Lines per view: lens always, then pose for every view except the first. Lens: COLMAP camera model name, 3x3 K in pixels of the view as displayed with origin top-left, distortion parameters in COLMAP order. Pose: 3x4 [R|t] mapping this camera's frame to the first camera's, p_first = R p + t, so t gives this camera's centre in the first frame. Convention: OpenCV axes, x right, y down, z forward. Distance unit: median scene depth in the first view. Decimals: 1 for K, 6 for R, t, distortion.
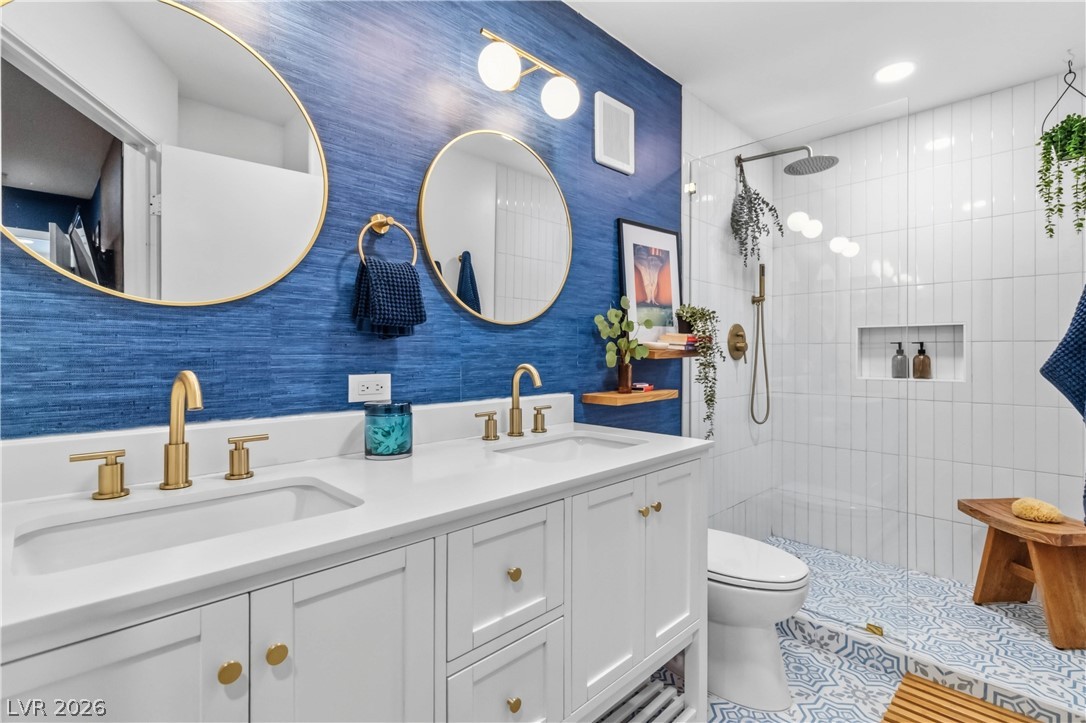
lens RADIAL K [[511.1, 0, 557.1], [0, 511.1, 357.0], [0, 0, 1]] dist [0.000768, 0.000233]
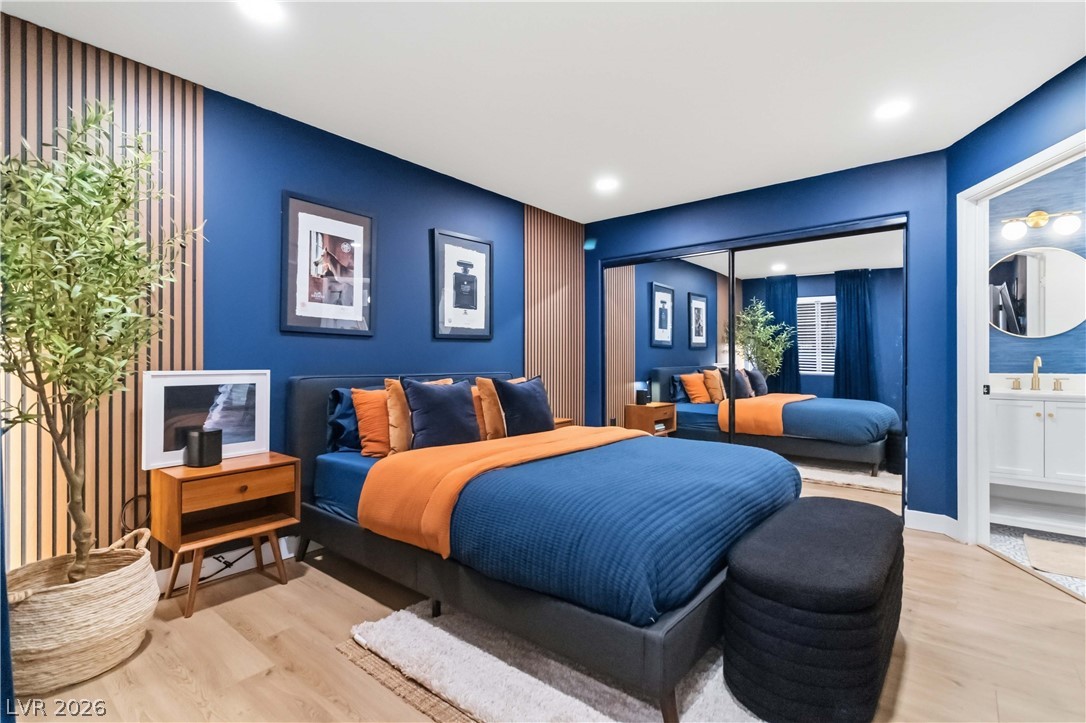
lens RADIAL K [[511.1, 0, 557.1], [0, 511.1, 357.0], [0, 0, 1]] dist [0.000768, 0.000233]
pose [[0.108202, -0.003805, -0.994122, 2.372250], [-0.012199, 0.999912, -0.005155, 0.086859], [0.994054, 0.012685, 0.108147, -2.621537]]
